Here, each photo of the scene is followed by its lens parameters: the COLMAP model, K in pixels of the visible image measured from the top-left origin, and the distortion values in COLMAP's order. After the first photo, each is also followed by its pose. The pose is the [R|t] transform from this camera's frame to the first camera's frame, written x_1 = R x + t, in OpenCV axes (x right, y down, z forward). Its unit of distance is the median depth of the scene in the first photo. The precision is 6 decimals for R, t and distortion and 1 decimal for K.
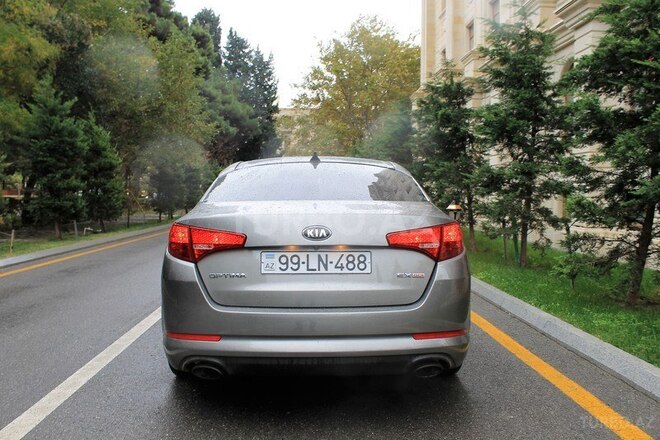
lens RADIAL K [[564.8, 0, 330.0], [0, 564.8, 220.0], [0, 0, 1]] dist [-0.194521, 0.198043]
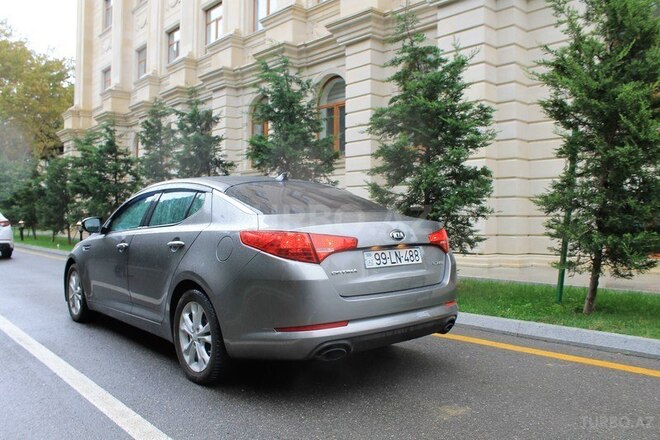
lens RADIAL K [[564.8, 0, 330.0], [0, 564.8, 220.0], [0, 0, 1]] dist [-0.194521, 0.198043]
pose [[0.777664, -0.010252, 0.628597, -0.981675], [0.036107, 0.998945, -0.028378, 0.018559], [-0.627643, 0.044766, 0.777213, 0.048971]]
